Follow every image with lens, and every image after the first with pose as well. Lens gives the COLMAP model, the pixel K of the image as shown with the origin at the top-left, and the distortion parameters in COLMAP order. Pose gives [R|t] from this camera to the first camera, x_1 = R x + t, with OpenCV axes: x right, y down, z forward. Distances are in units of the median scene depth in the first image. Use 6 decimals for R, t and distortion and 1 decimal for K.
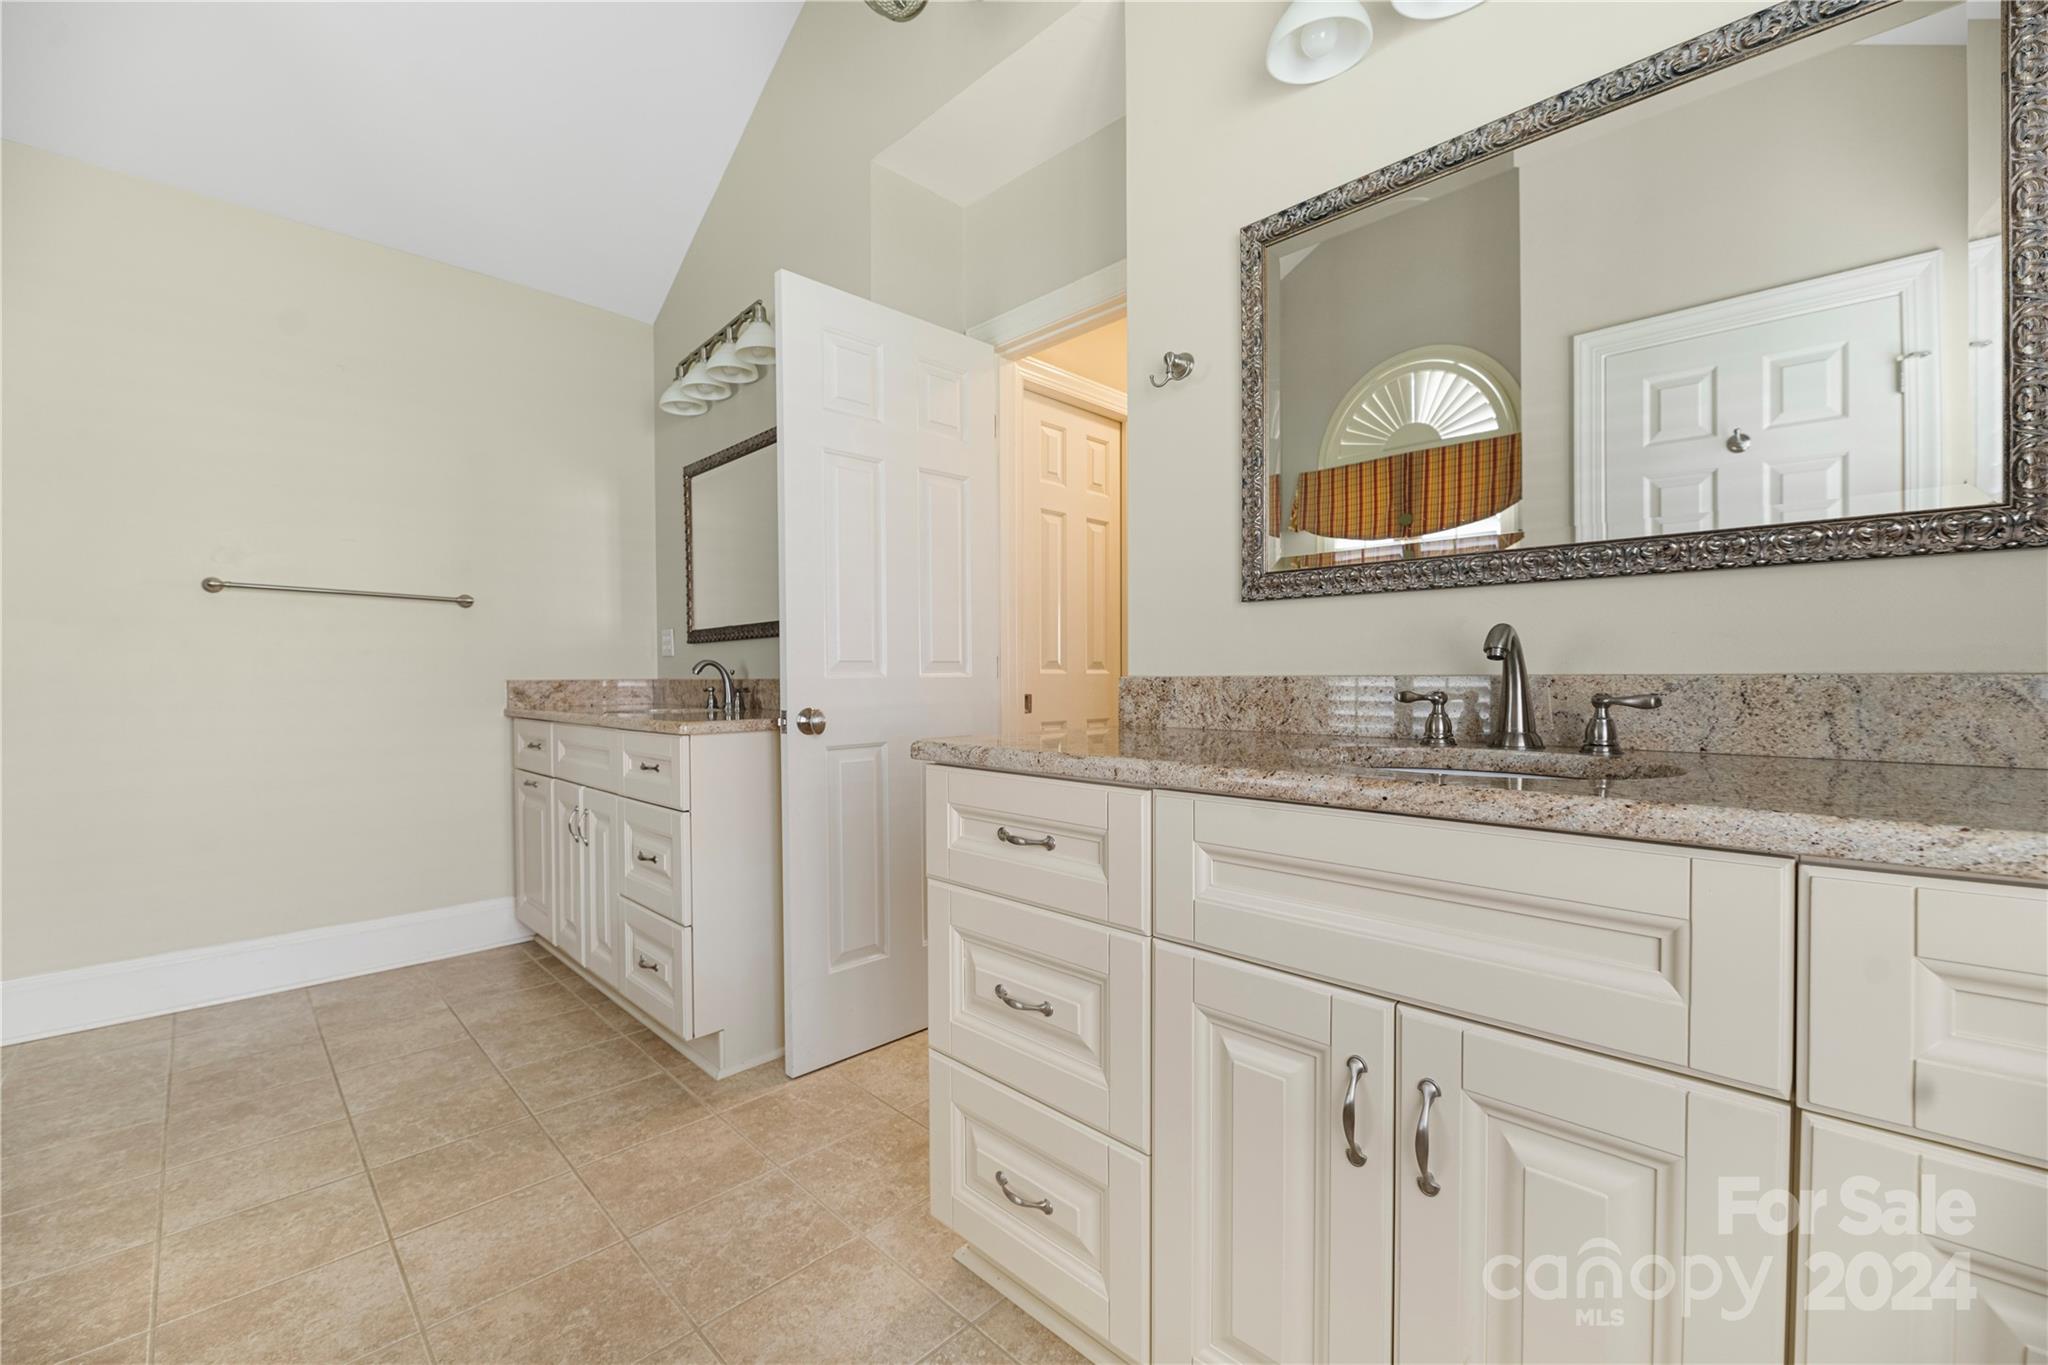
lens RADIAL K [[827.0, 0, 1045.2], [0, 827.0, 685.3], [0, 0, 1]] dist [-0.003219, -0.002502]
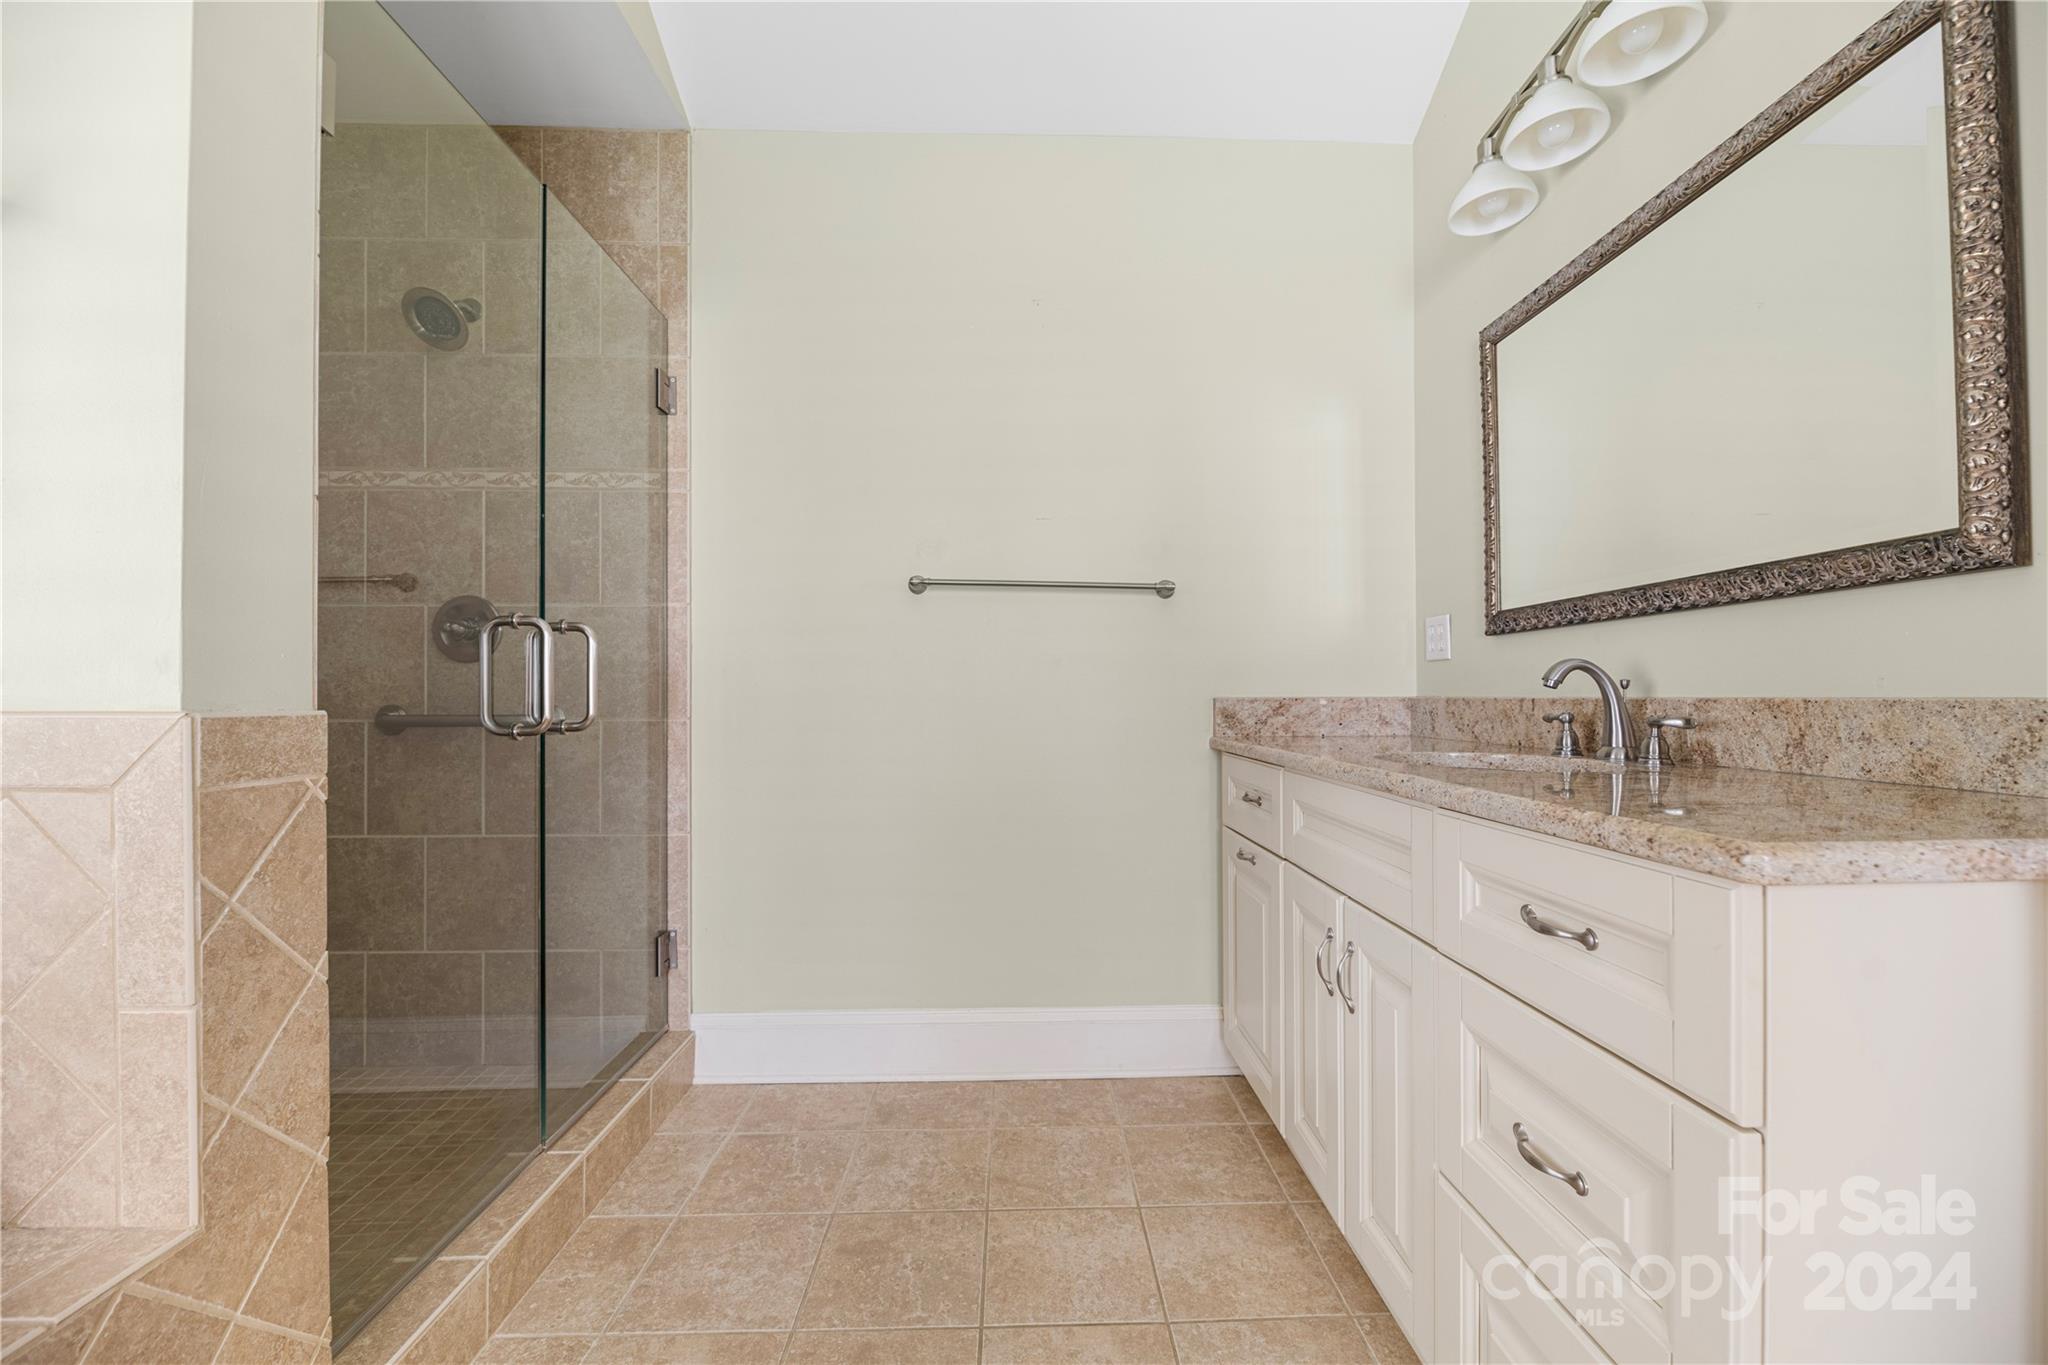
lens RADIAL K [[827.0, 0, 1031.1], [0, 827.0, 692.3], [0, 0, 1]] dist [-0.003219, -0.002502]
pose [[0.714498, 0.000589, -0.699637, -0.281750], [-0.009292, 0.999919, -0.008648, -0.003523], [0.699576, 0.012680, 0.714446, 0.404165]]
